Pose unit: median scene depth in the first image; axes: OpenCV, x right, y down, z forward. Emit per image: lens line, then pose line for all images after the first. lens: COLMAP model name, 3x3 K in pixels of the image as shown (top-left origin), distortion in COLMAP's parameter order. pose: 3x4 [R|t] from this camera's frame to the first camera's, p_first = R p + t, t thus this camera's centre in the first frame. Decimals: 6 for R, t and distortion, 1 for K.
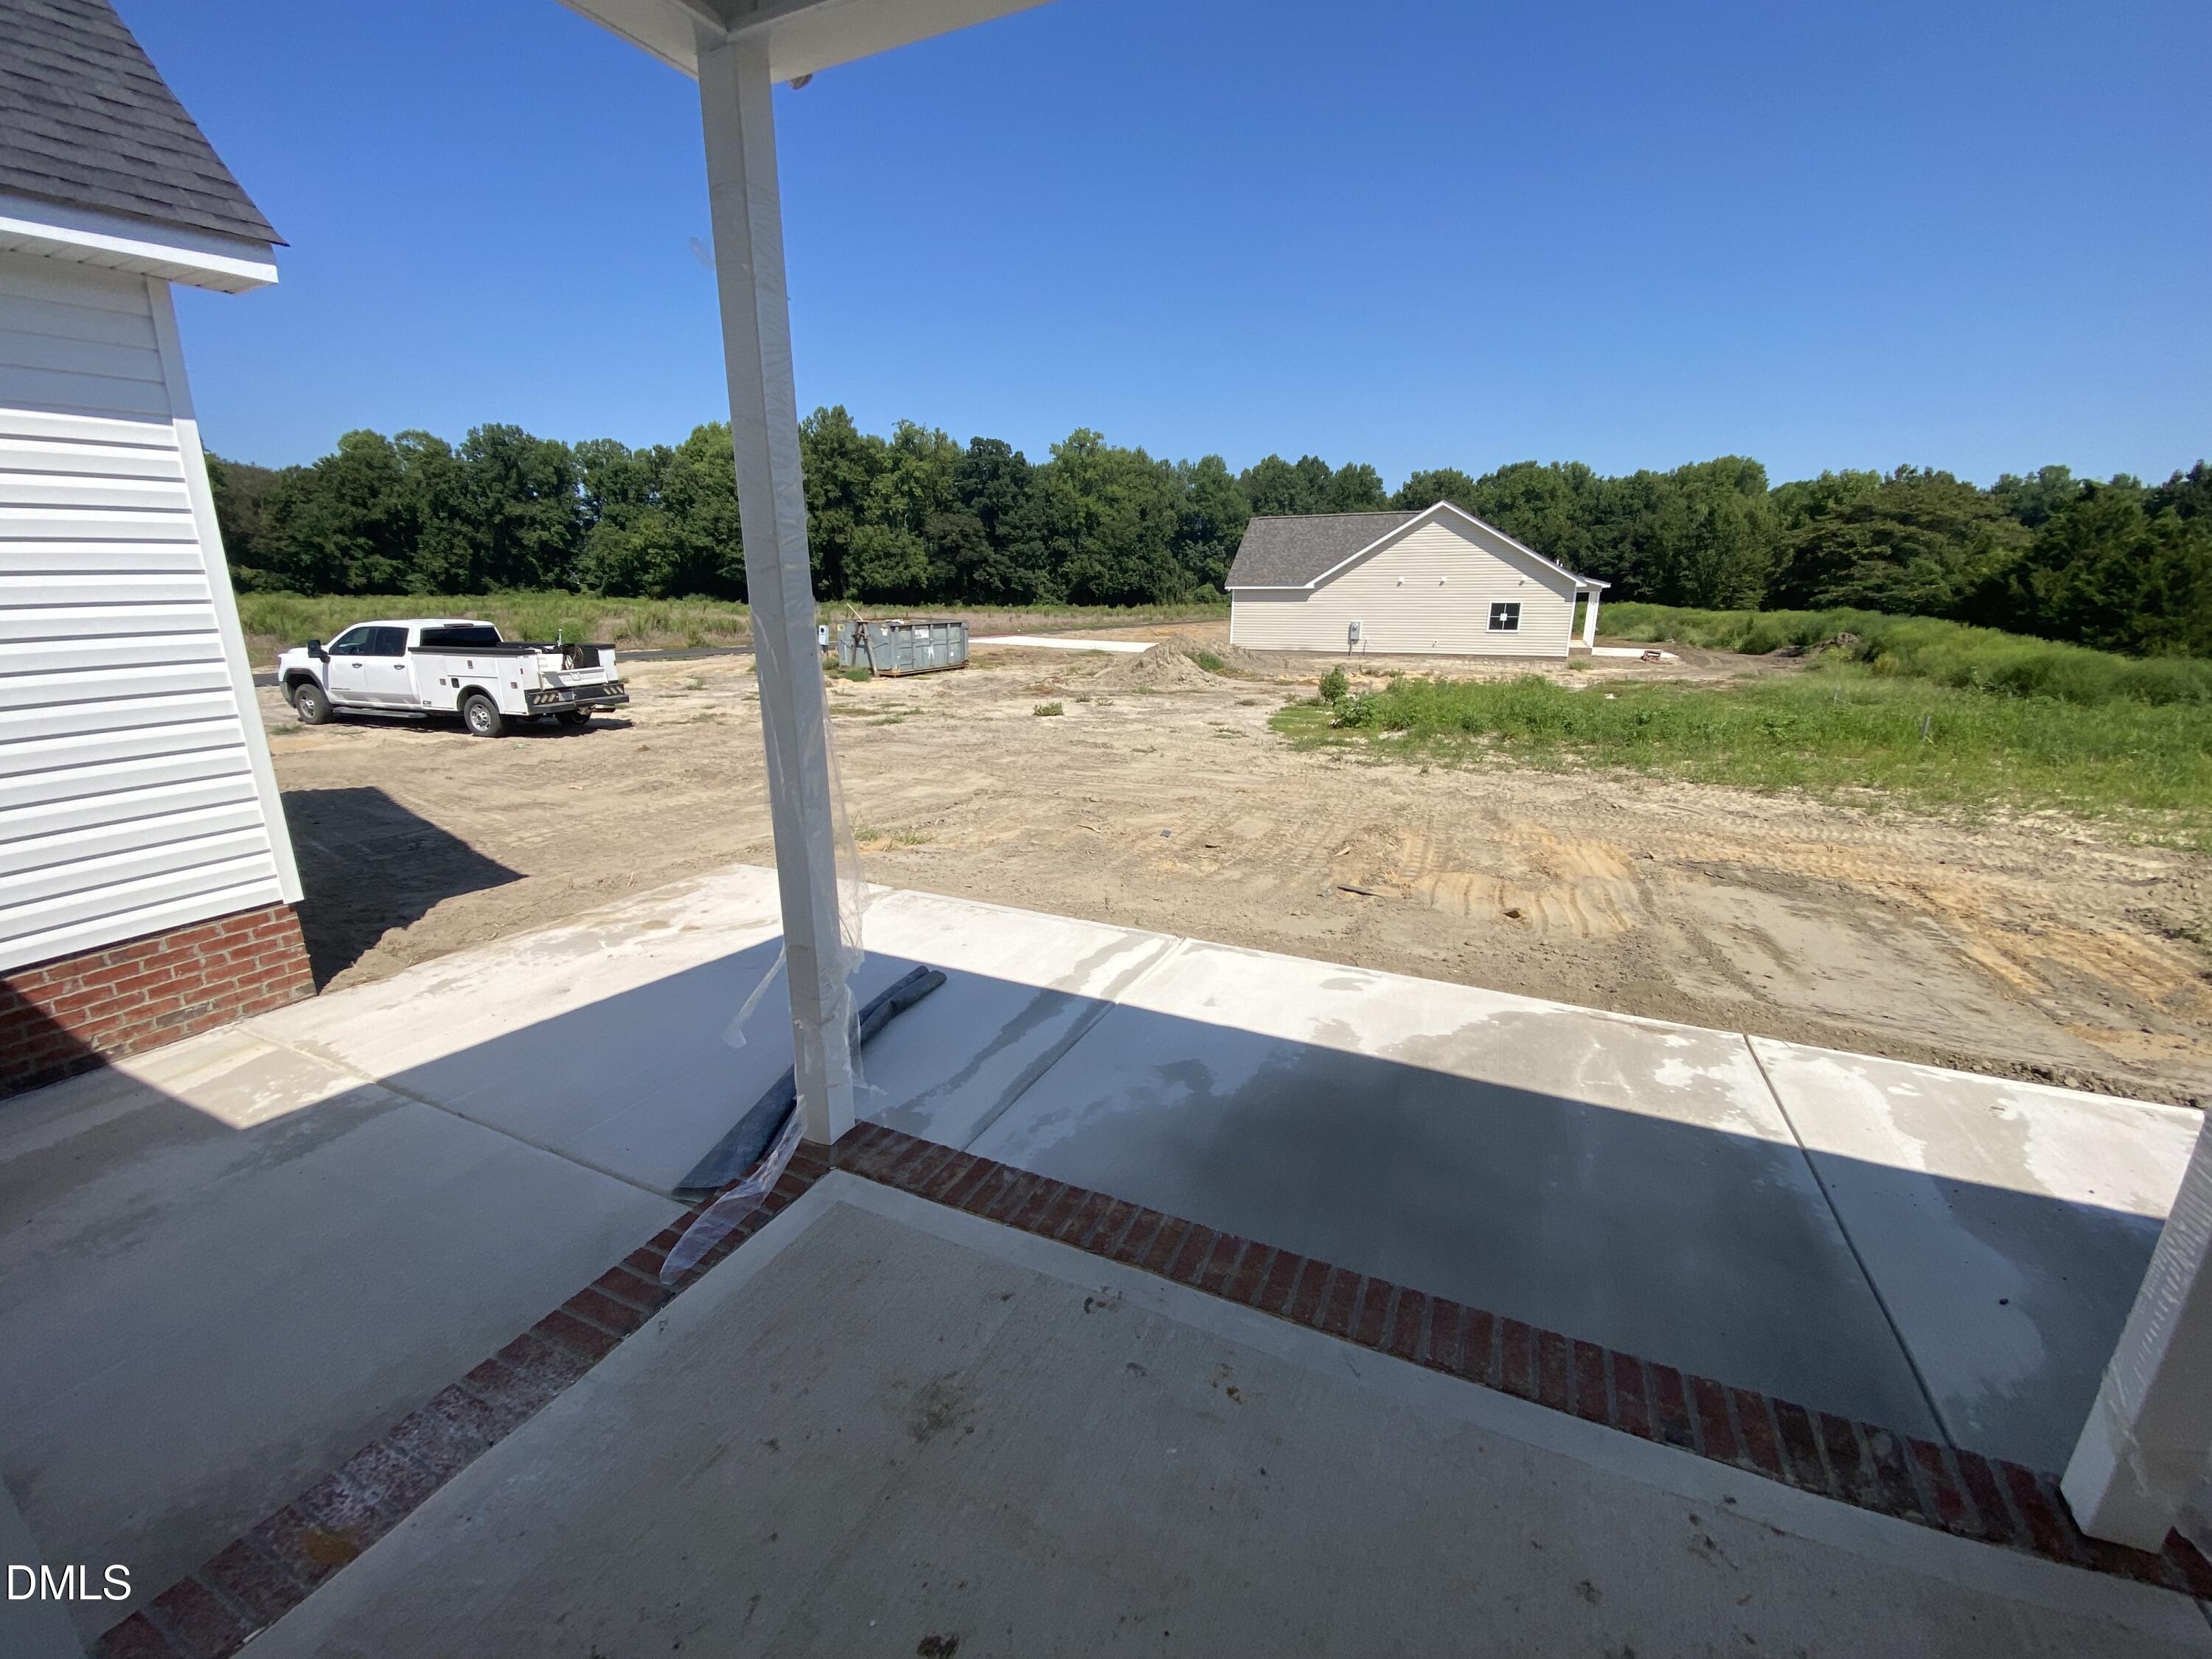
lens RADIAL K [[881.2, 0, 1106.0], [0, 881.2, 829.5], [0, 0, 1]] dist [0.017786, -0.018757]
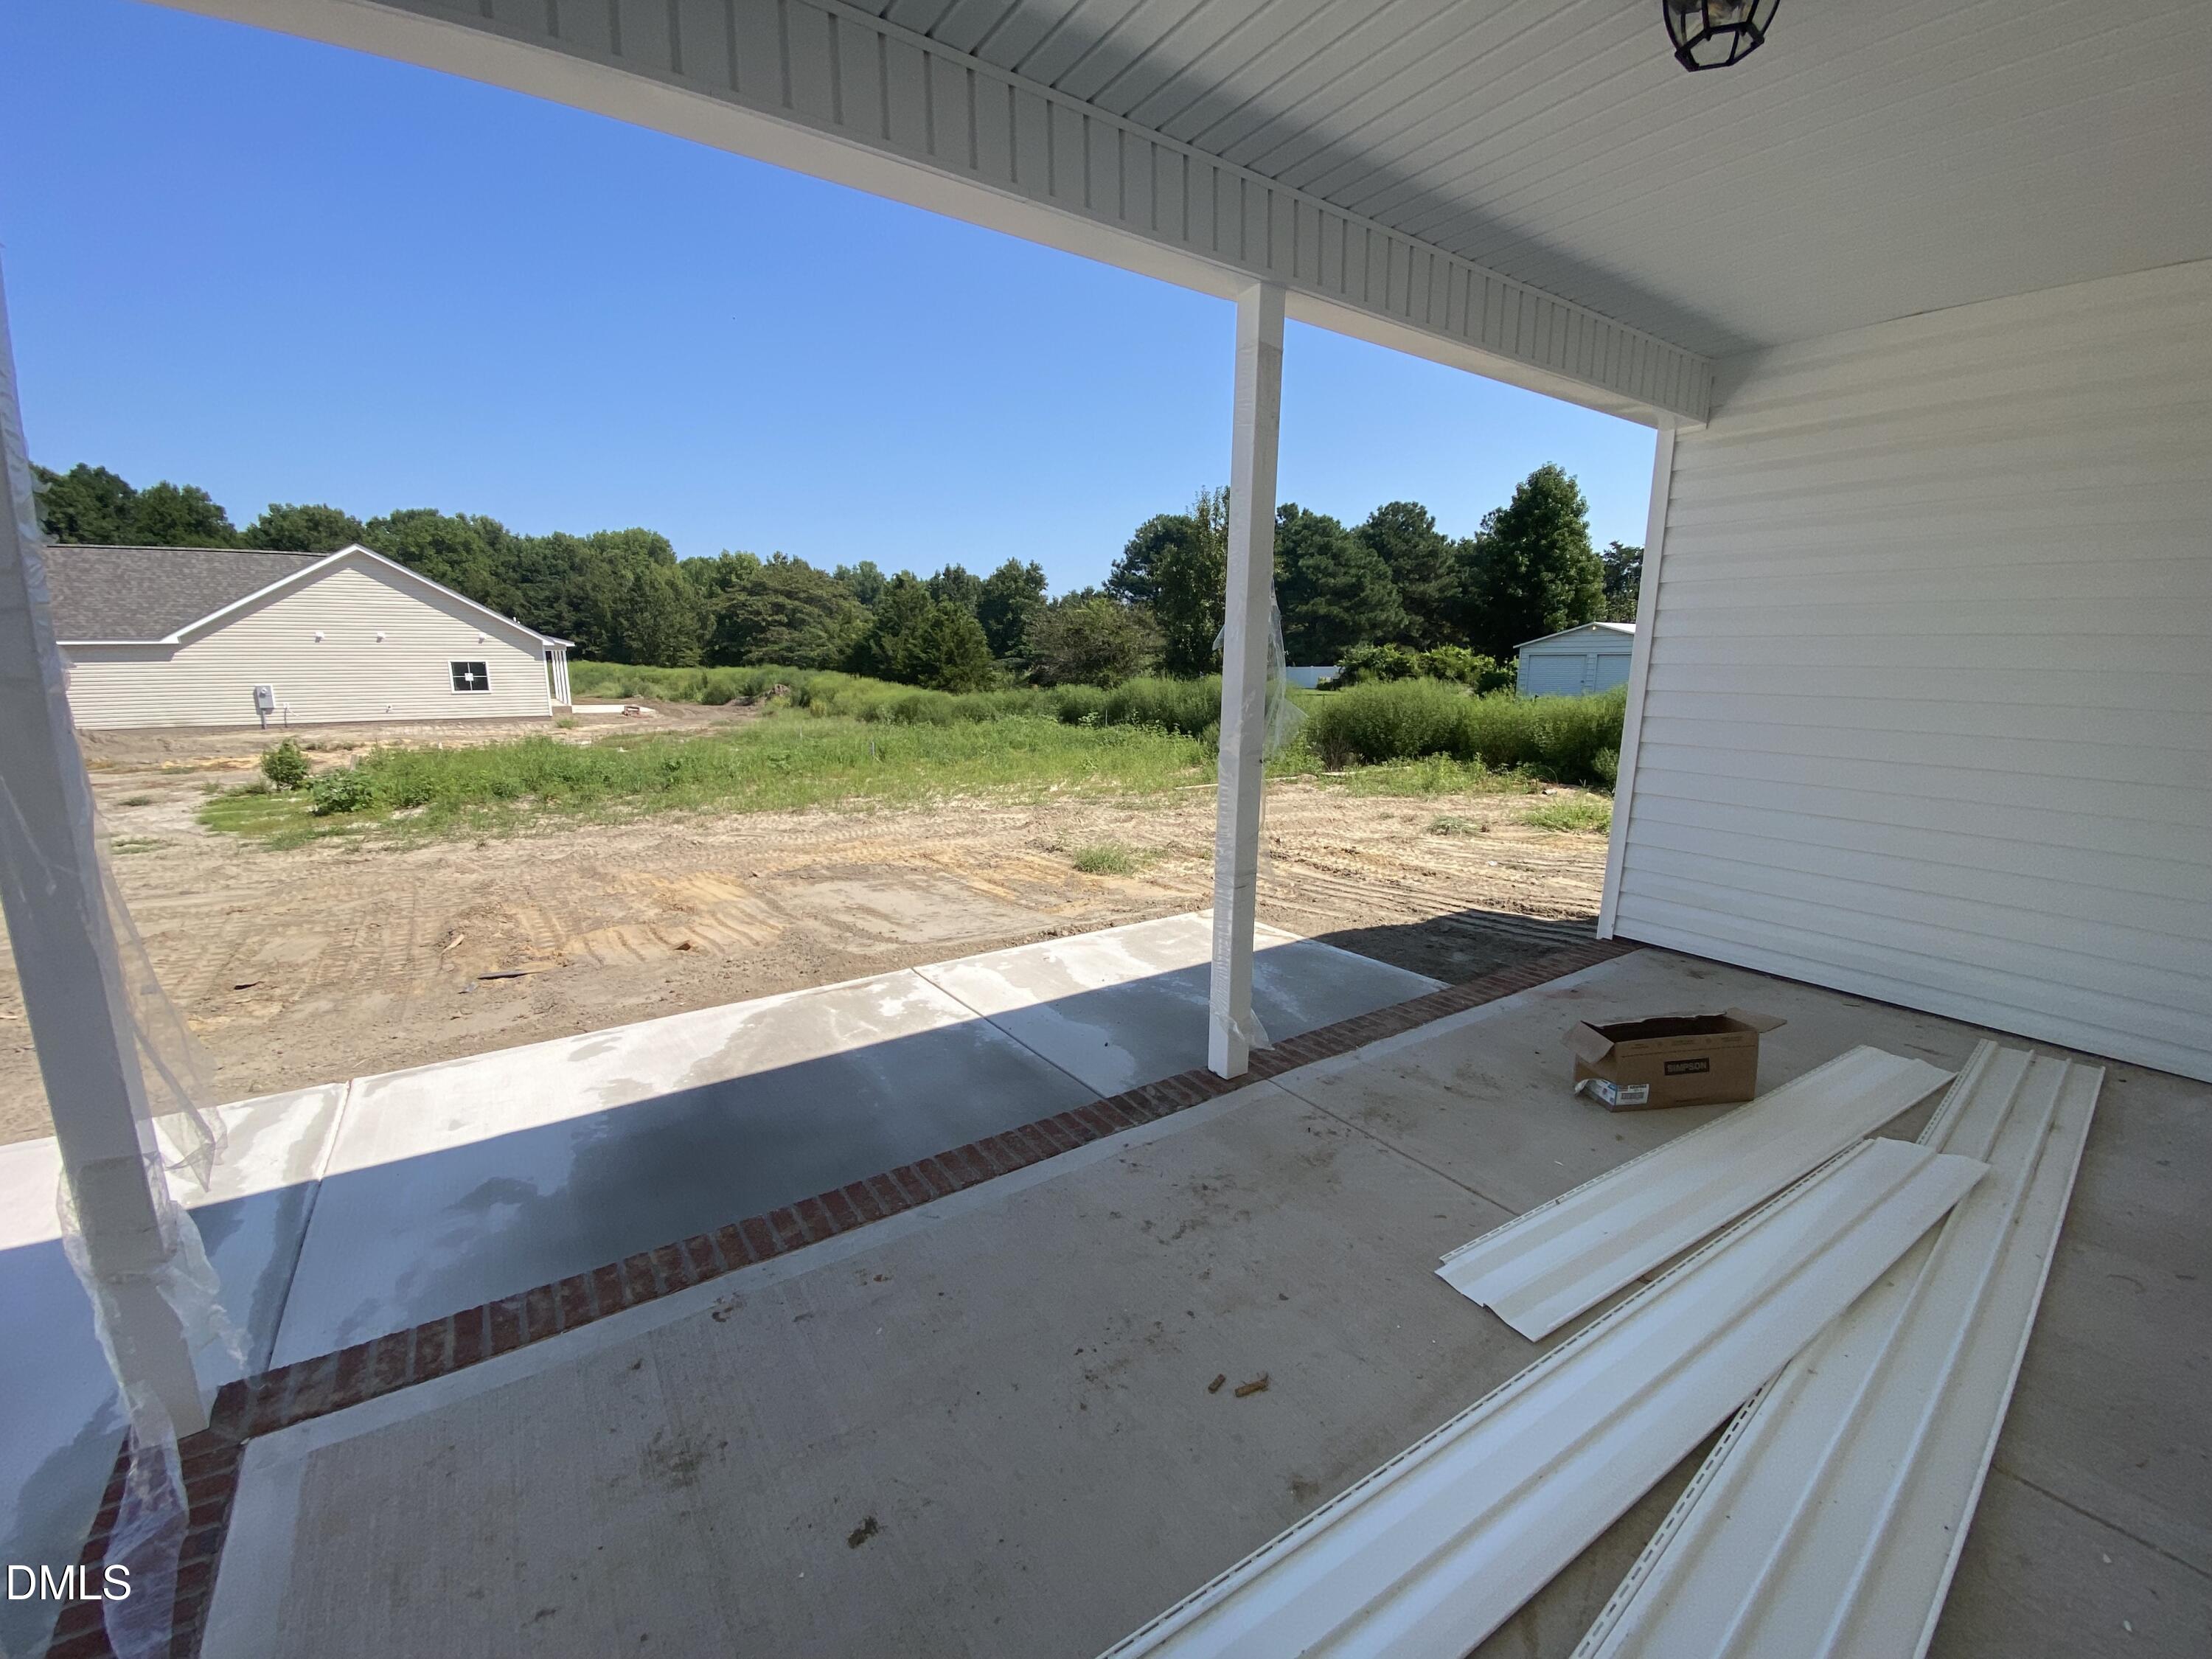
lens RADIAL K [[942.3, 0, 1066.8], [0, 942.3, 830.7], [0, 0, 1]] dist [0.000924, -0.020961]
pose [[0.513625, -0.153063, 0.844252, -0.134846], [0.214754, 0.975574, 0.046220, 0.003105], [-0.830705, 0.157566, 0.533950, -0.004623]]
